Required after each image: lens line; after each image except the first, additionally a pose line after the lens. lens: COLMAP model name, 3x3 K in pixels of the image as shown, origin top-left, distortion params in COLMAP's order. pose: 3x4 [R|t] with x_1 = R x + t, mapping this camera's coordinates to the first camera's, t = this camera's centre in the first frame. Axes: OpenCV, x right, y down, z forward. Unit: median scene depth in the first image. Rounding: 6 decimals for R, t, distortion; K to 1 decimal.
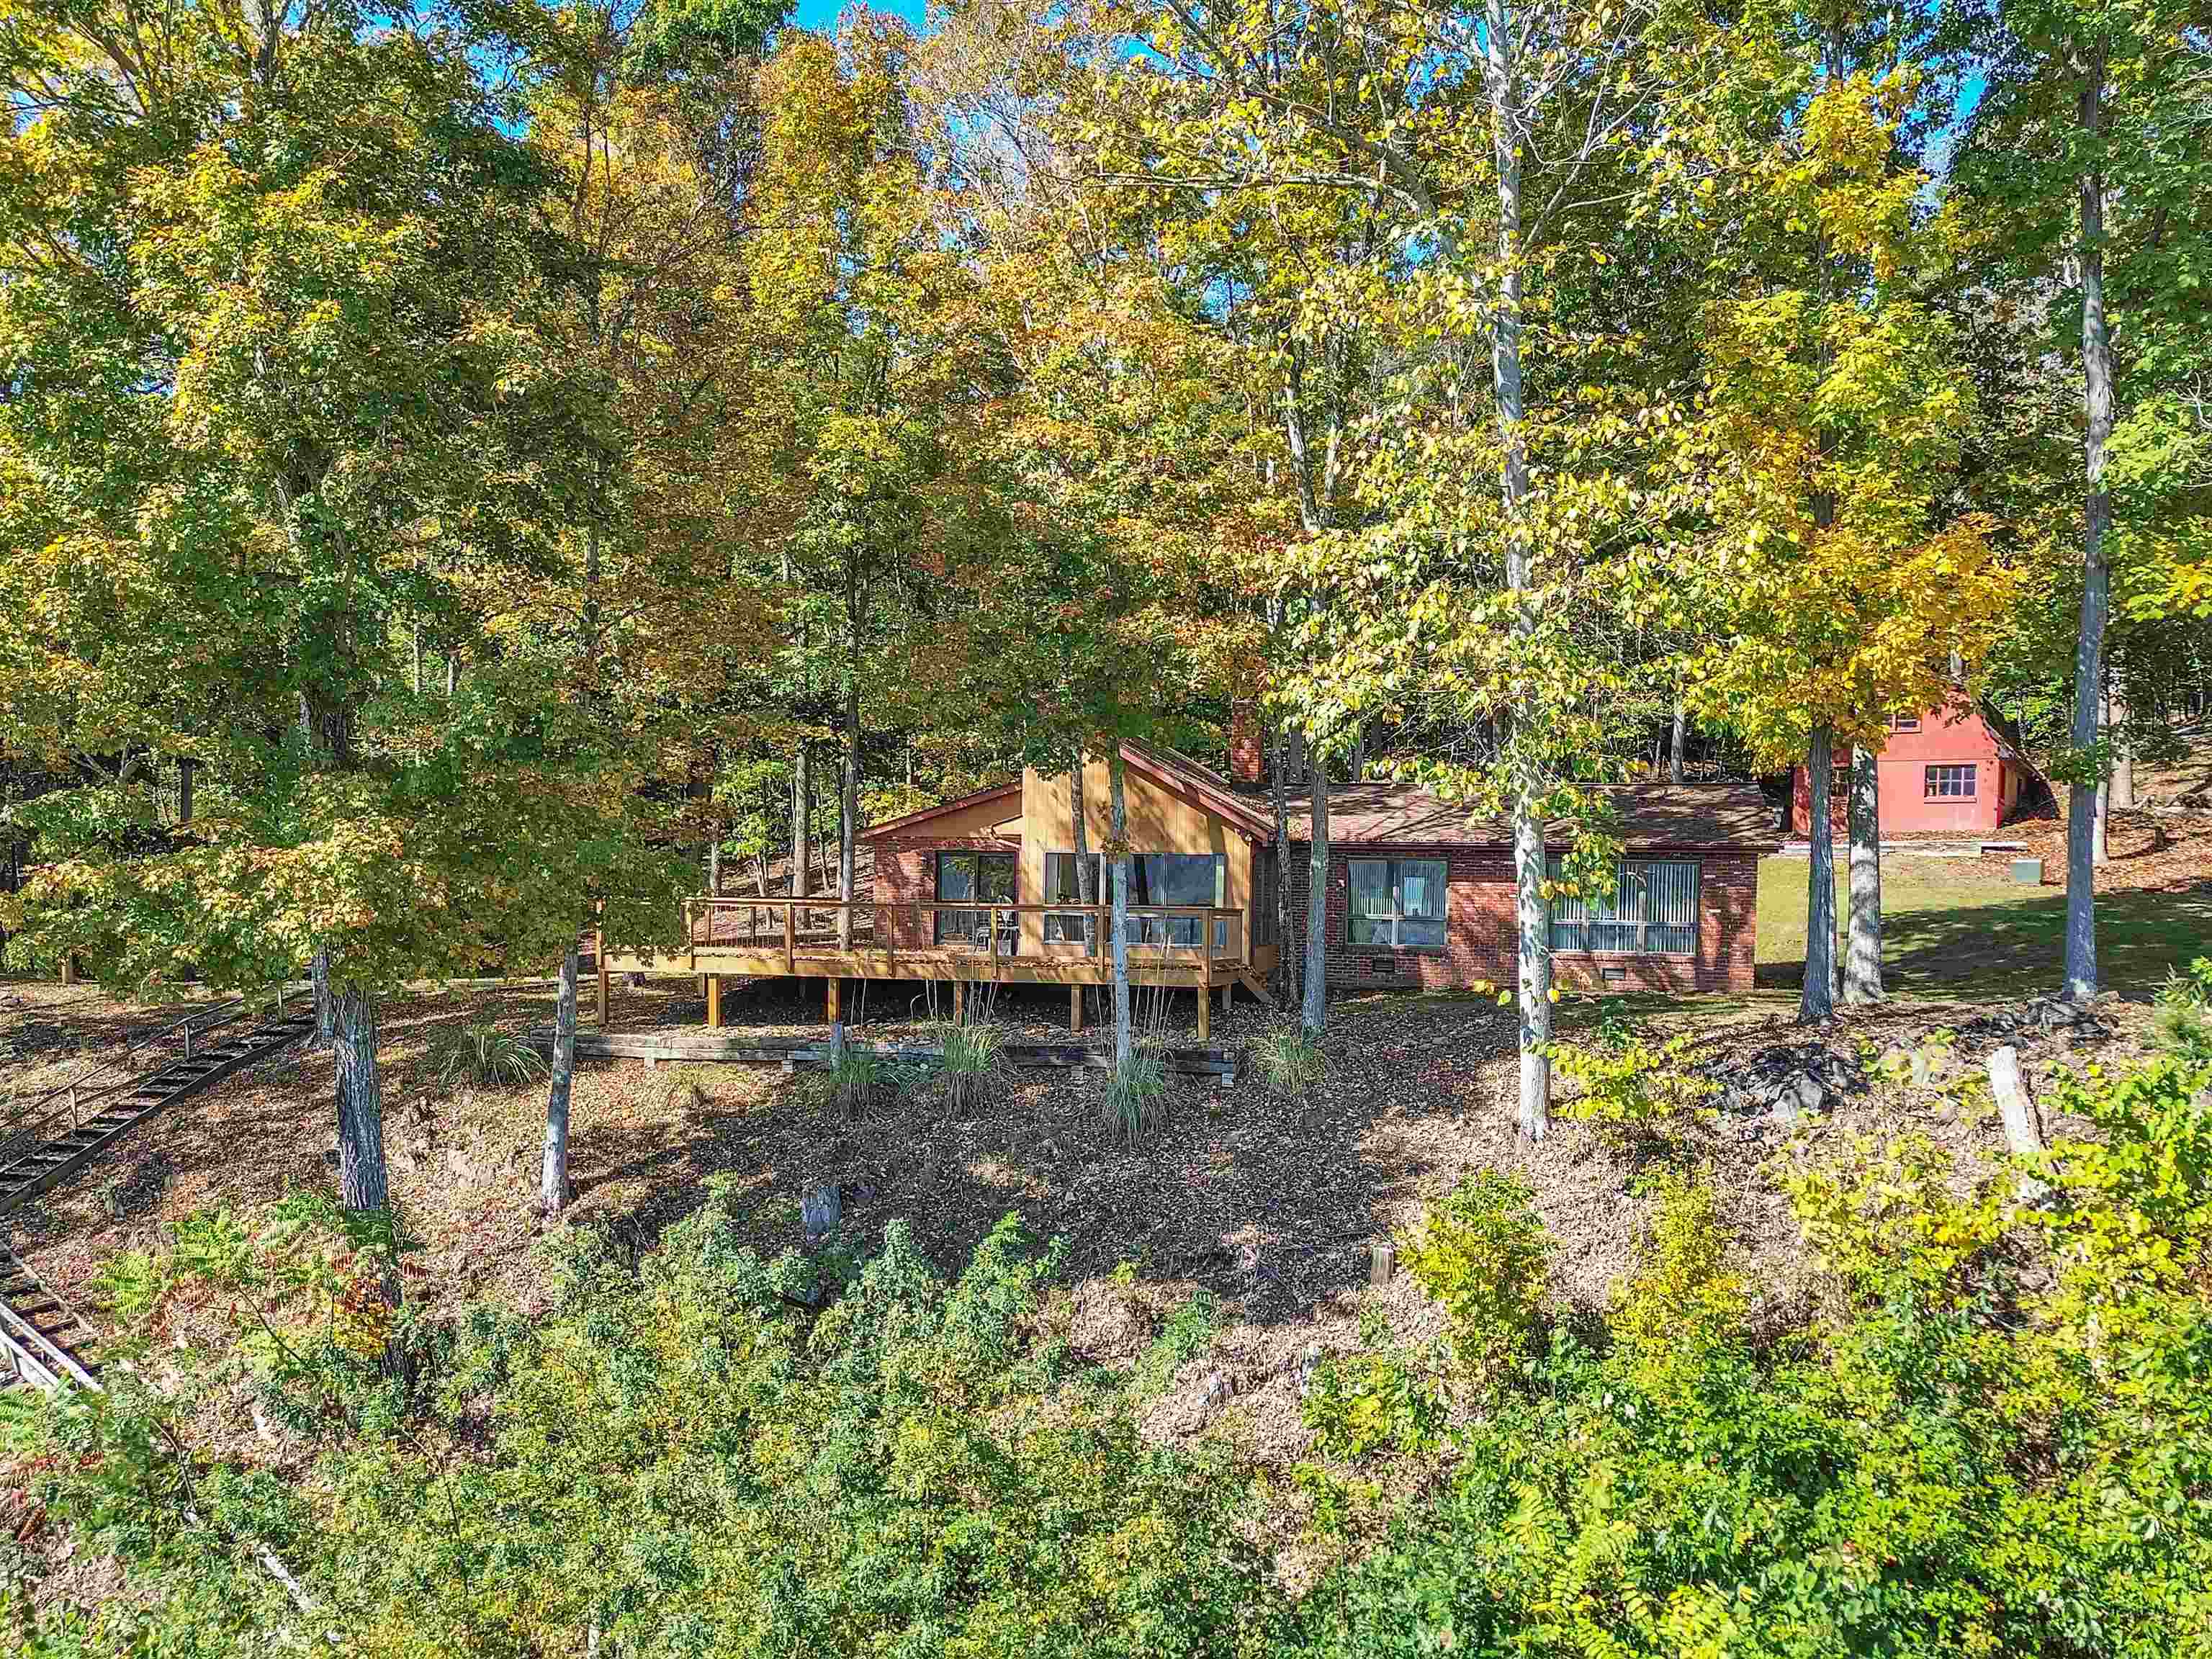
lens RADIAL K [[1604.9, 0, 1157.3], [0, 1604.9, 836.6], [0, 0, 1]] dist [0.057707, -0.080137]
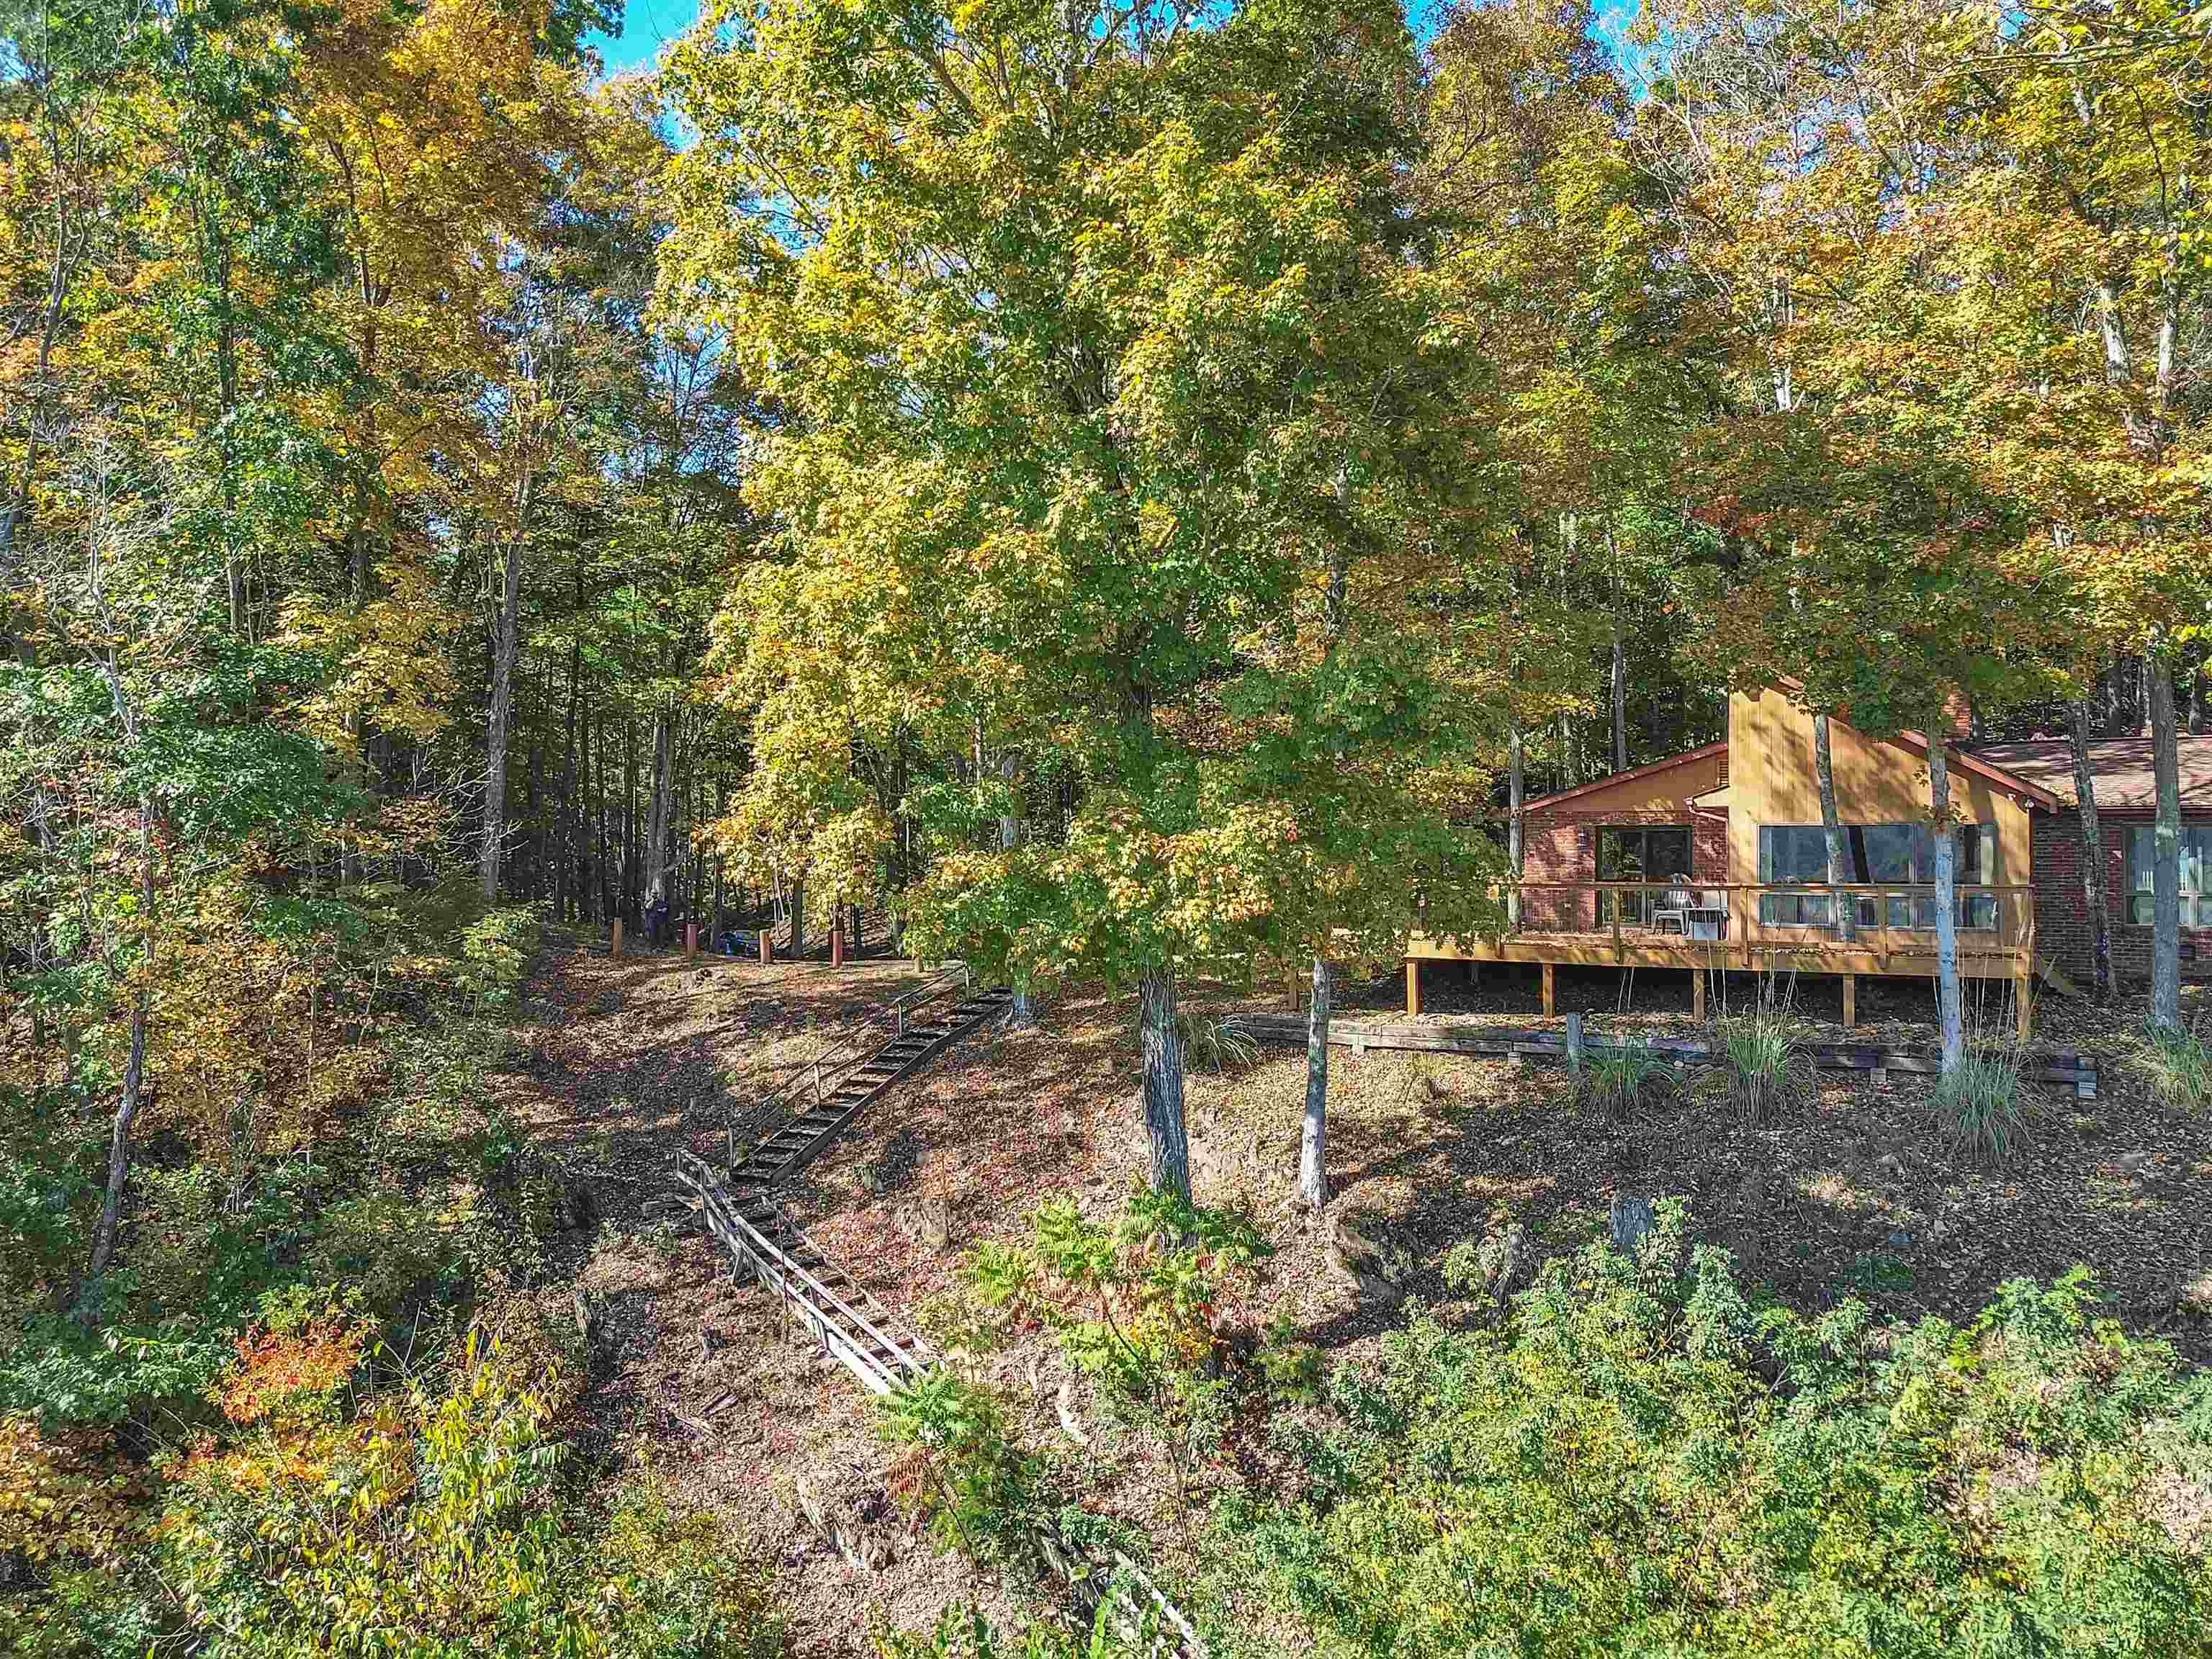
lens RADIAL K [[1533.7, 0, 1107.1], [0, 1533.7, 715.7], [0, 0, 1]] dist [0.055350, -0.062115]
pose [[0.963546, -0.040249, -0.264497, -0.218771], [0.023288, 0.997484, -0.066952, -0.002507], [0.266527, 0.058352, 0.962060, 0.059789]]
